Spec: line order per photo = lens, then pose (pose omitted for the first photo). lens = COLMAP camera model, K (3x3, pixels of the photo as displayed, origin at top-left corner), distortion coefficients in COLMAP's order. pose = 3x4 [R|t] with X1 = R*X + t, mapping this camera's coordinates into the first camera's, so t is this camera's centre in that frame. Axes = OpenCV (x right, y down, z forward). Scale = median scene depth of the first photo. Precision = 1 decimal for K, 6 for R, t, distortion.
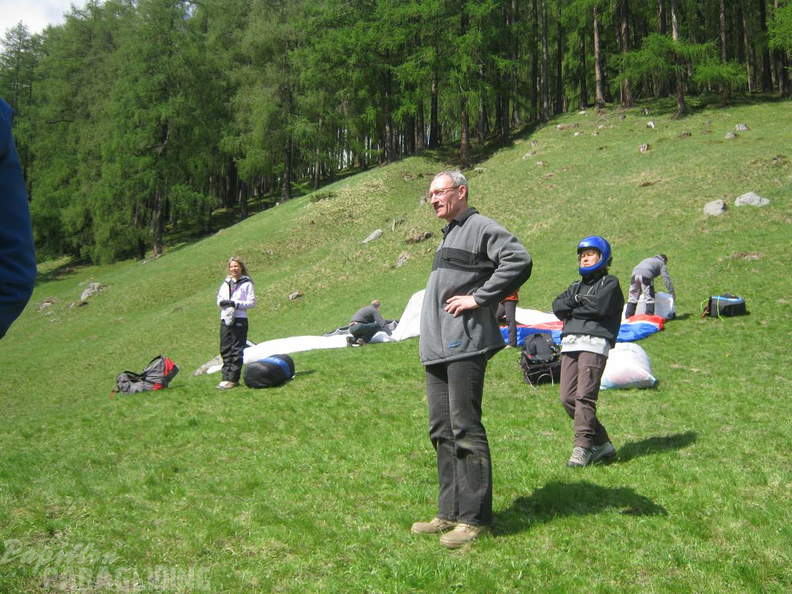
lens RADIAL K [[874.1, 0, 400.4], [0, 874.1, 305.0], [0, 0, 1]] dist [-0.082046, 0.000000]
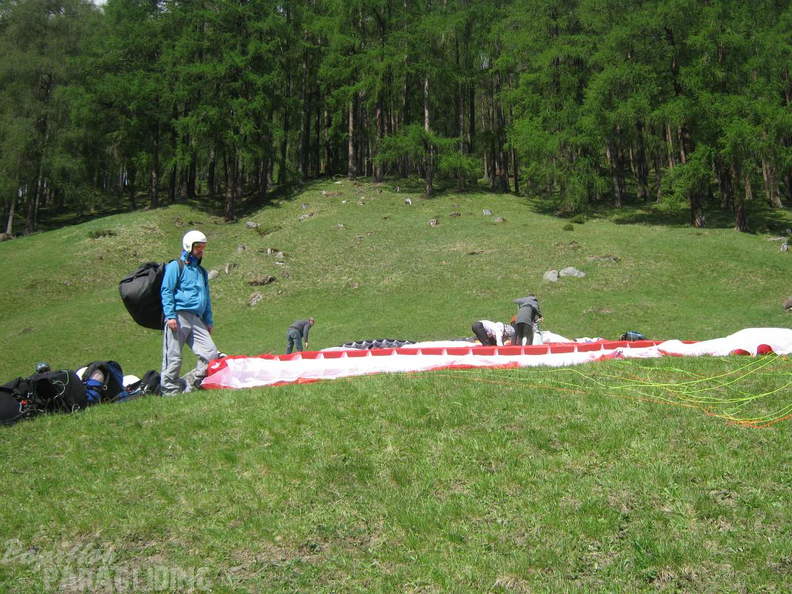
lens RADIAL K [[874.1, 0, 394.9], [0, 874.1, 297.9], [0, 0, 1]] dist [-0.082046, 0.000000]
pose [[0.918800, 0.075940, 0.387349, -0.153435], [-0.046934, 0.995375, -0.083815, 0.018615], [-0.391923, 0.058830, 0.918115, -0.058788]]
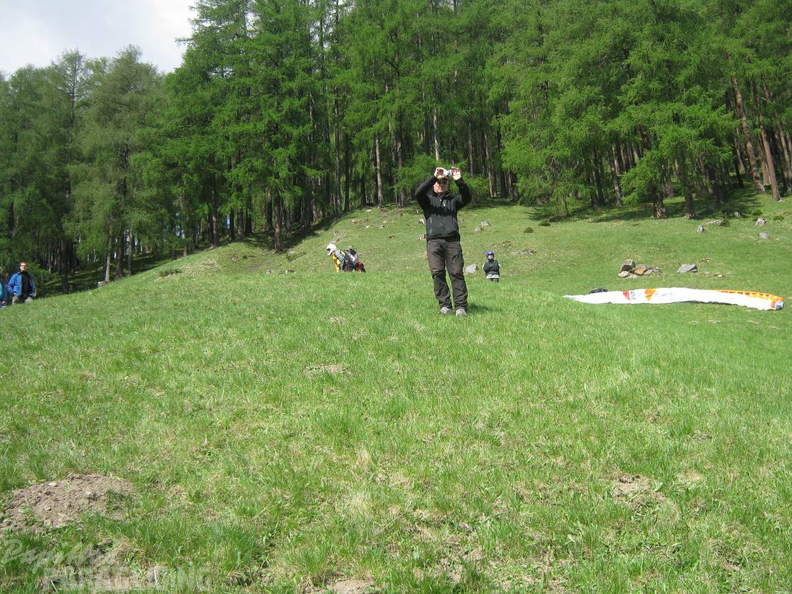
lens RADIAL K [[874.1, 0, 389.0], [0, 874.1, 299.2], [0, 0, 1]] dist [-0.082046, 0.000000]
pose [[0.966200, 0.001897, 0.257785, -0.102675], [0.026662, 0.993875, -0.107247, 0.054060], [-0.256410, 0.110495, 0.960232, -0.263490]]
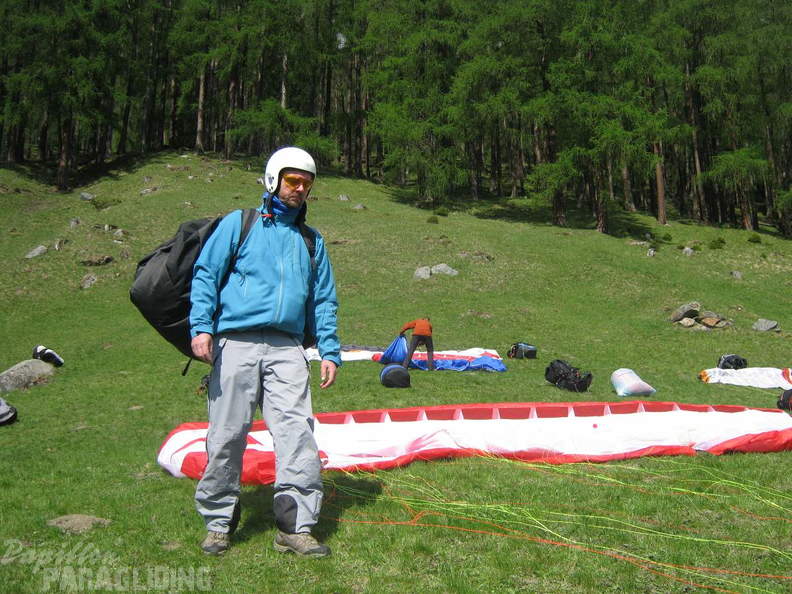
lens RADIAL K [[874.1, 0, 401.6], [0, 874.1, 292.2], [0, 0, 1]] dist [-0.082046, 0.000000]
pose [[0.823502, 0.108604, 0.556821, -0.144168], [-0.074796, 0.993722, -0.083201, 0.008882], [-0.562361, 0.026868, 0.826455, -0.008130]]
